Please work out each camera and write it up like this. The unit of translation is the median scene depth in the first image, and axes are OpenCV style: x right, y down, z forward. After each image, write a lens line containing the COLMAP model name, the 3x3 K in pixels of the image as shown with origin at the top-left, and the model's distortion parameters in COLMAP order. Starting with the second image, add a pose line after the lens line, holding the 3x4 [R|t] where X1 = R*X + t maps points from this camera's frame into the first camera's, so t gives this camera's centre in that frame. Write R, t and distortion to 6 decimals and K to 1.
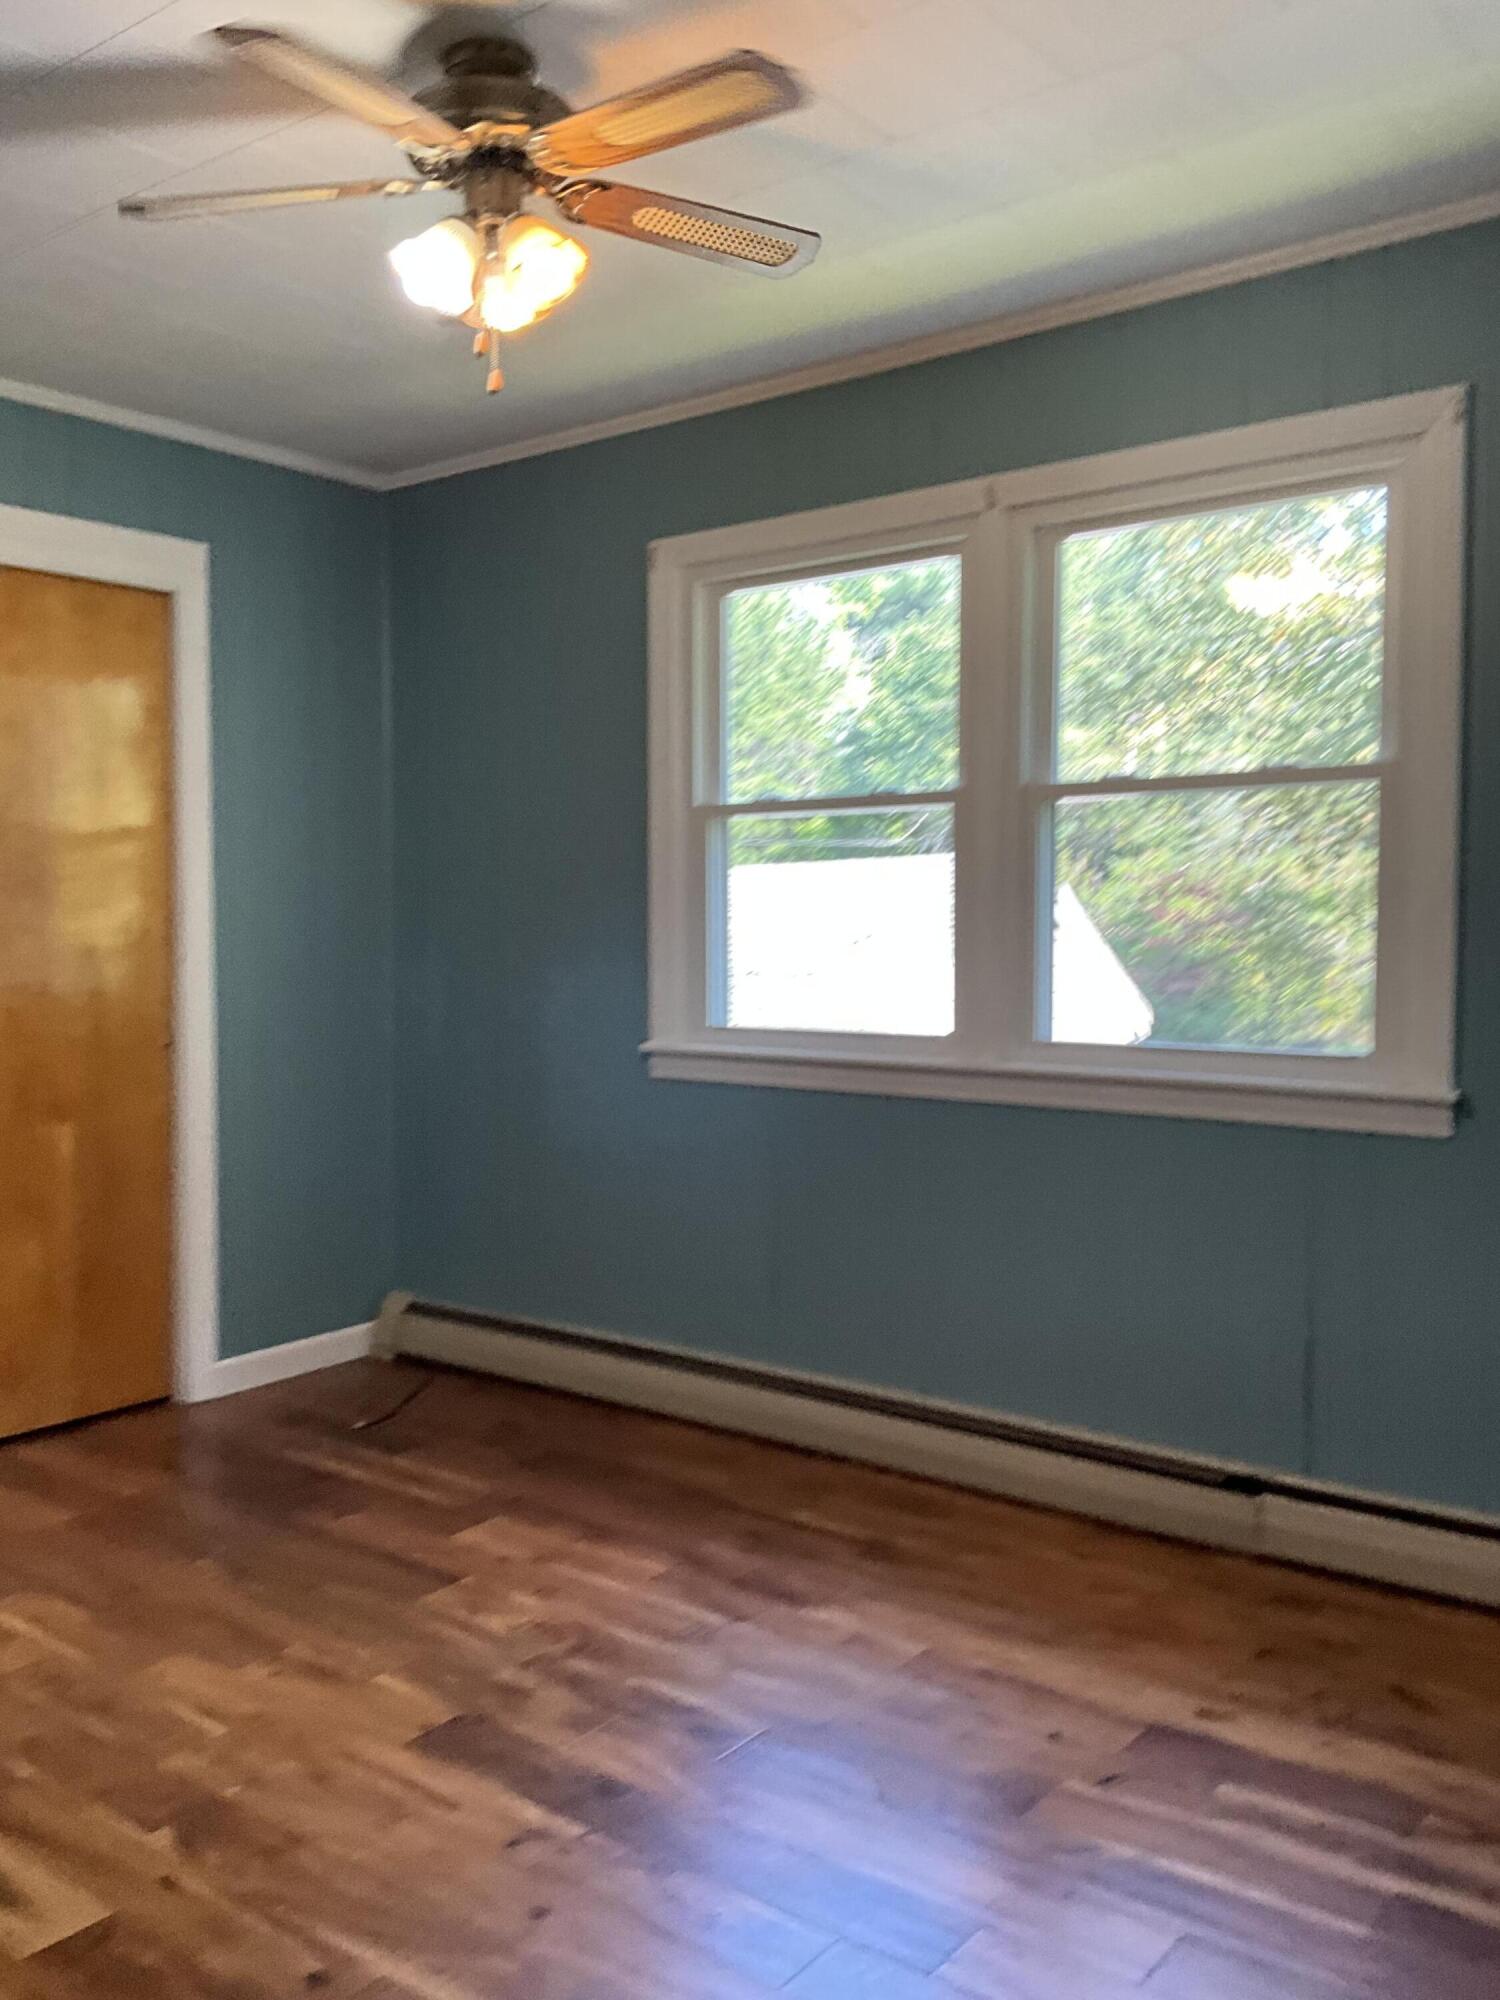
lens RADIAL K [[1669.0, 0, 748.5], [0, 1669.0, 989.2], [0, 0, 1]] dist [0.114563, -0.208761]
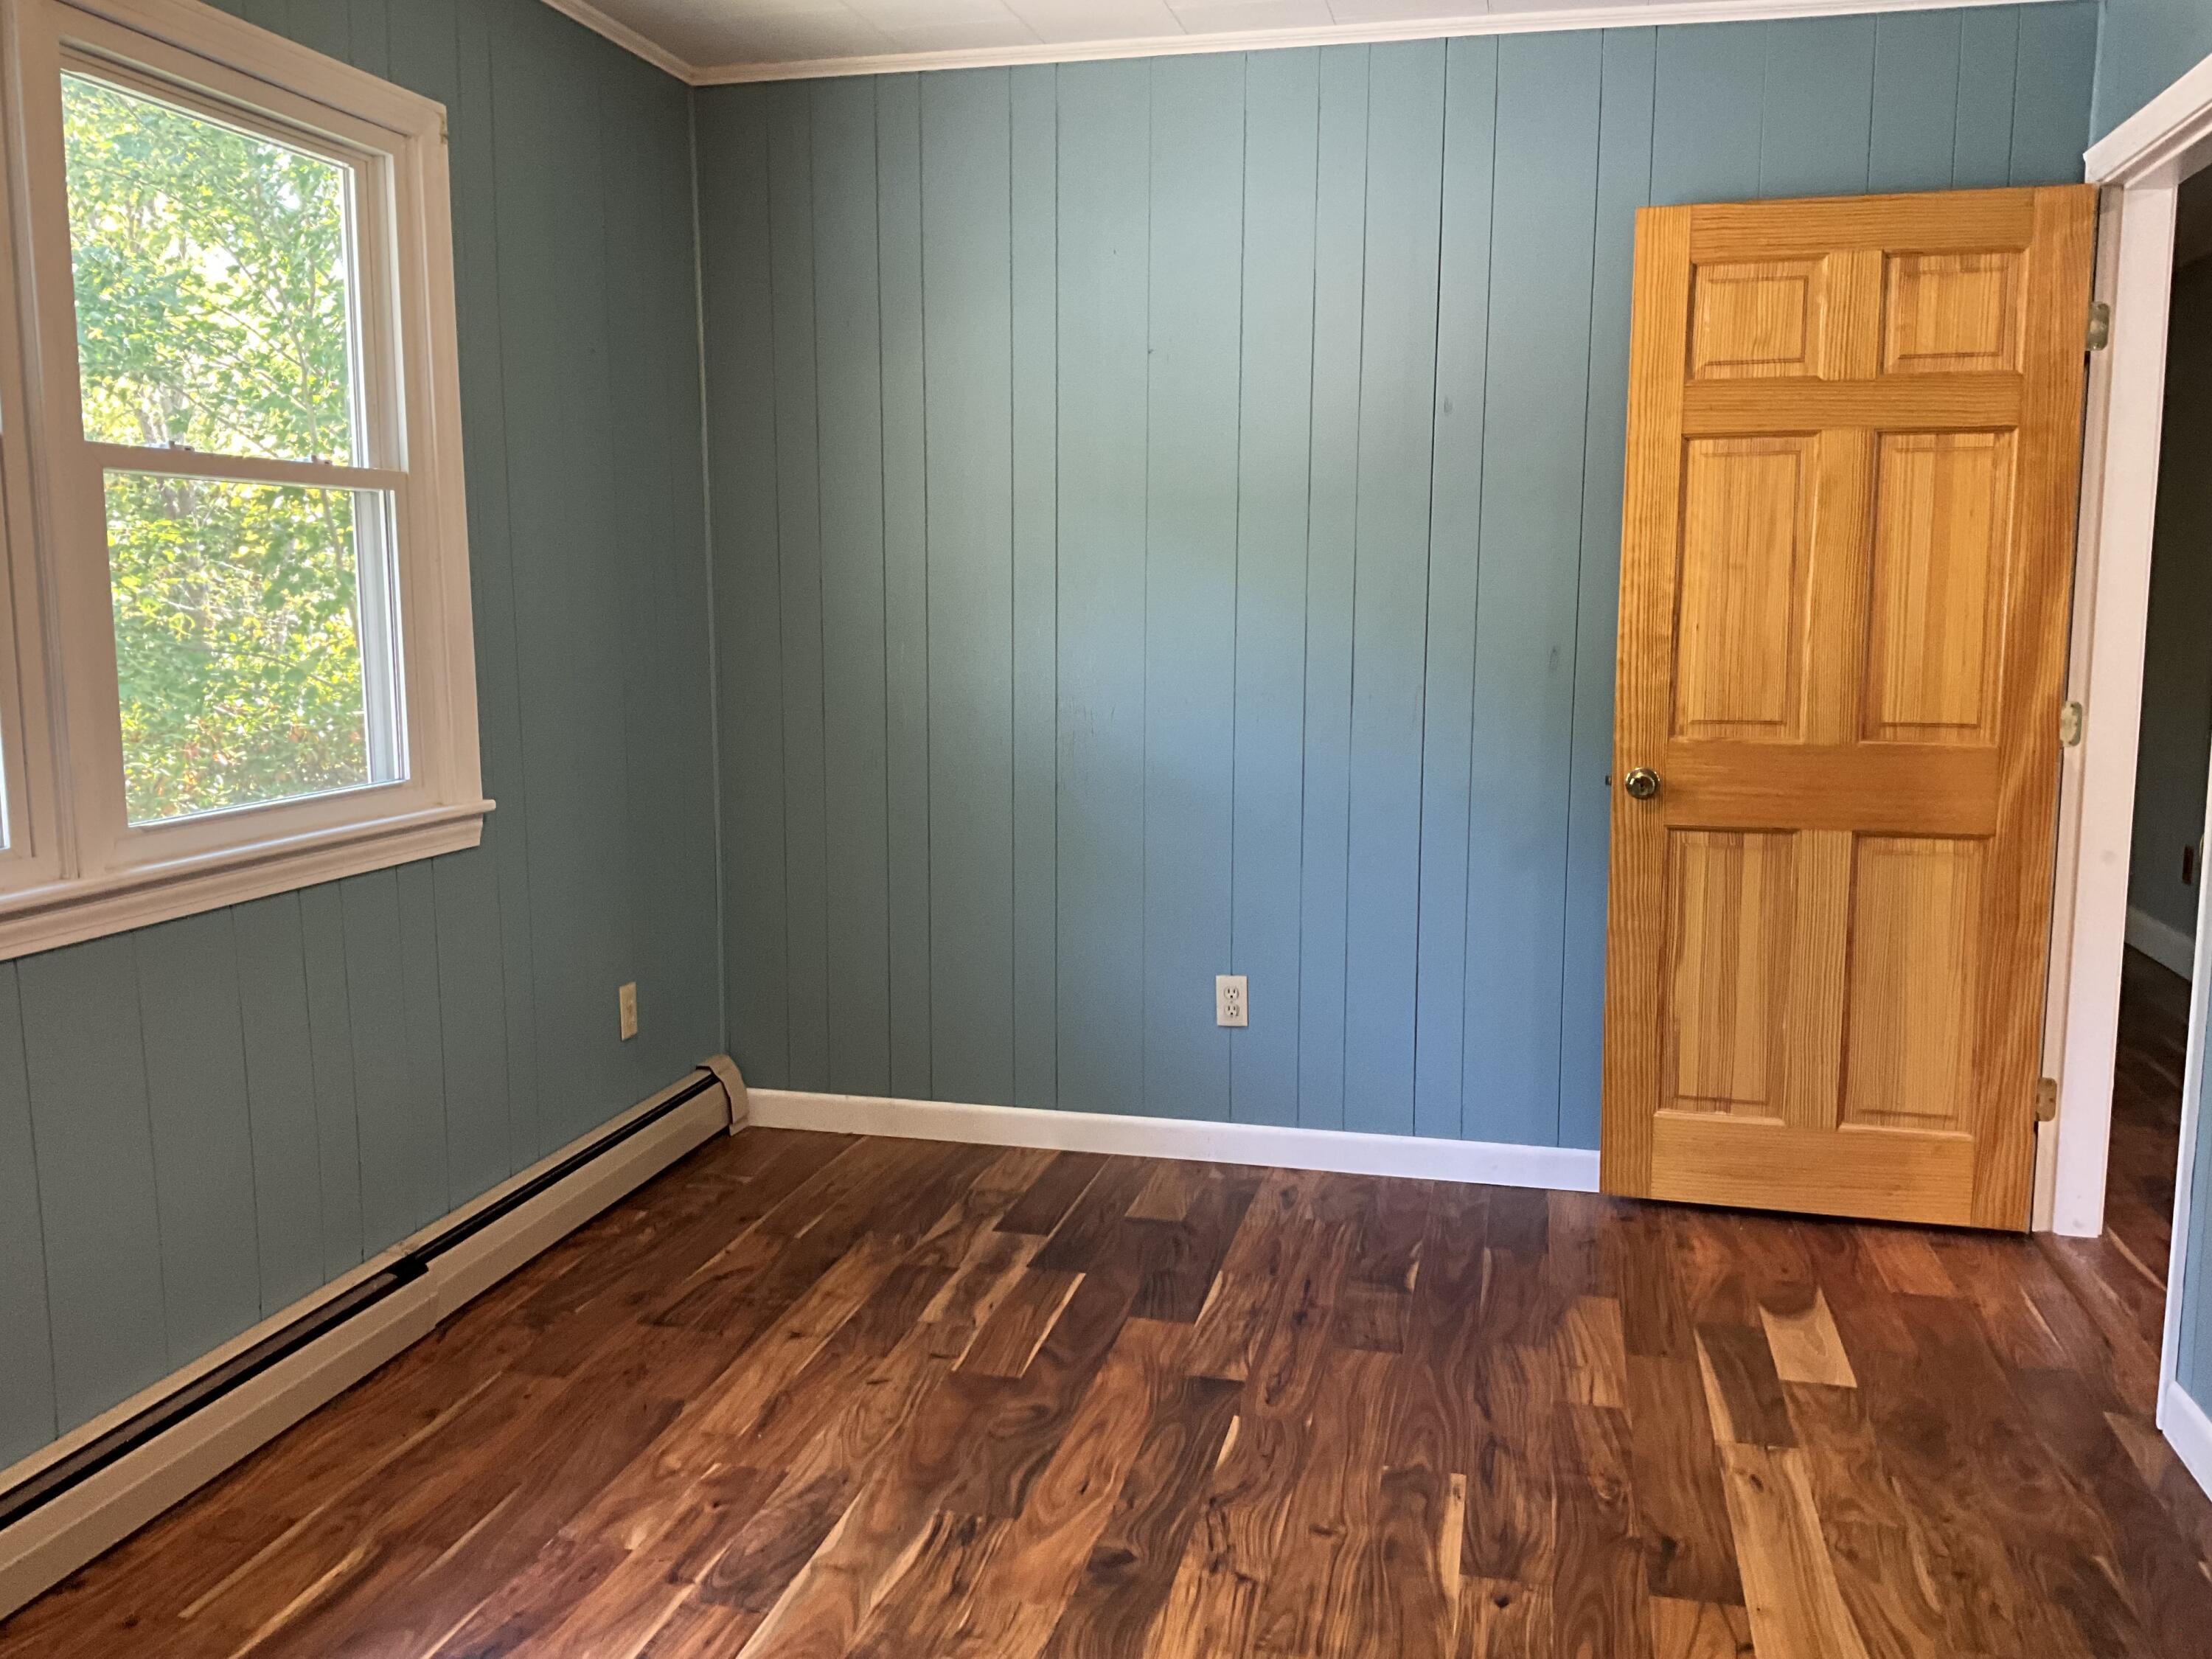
lens RADIAL K [[1845.9, 0, 1094.5], [0, 1845.9, 824.7], [0, 0, 1]] dist [0.114563, -0.208761]
pose [[-0.399965, -0.118132, 0.908885, -0.952775], [0.050702, 0.987288, 0.150635, -0.095621], [-0.915127, 0.106331, -0.388891, 1.328140]]
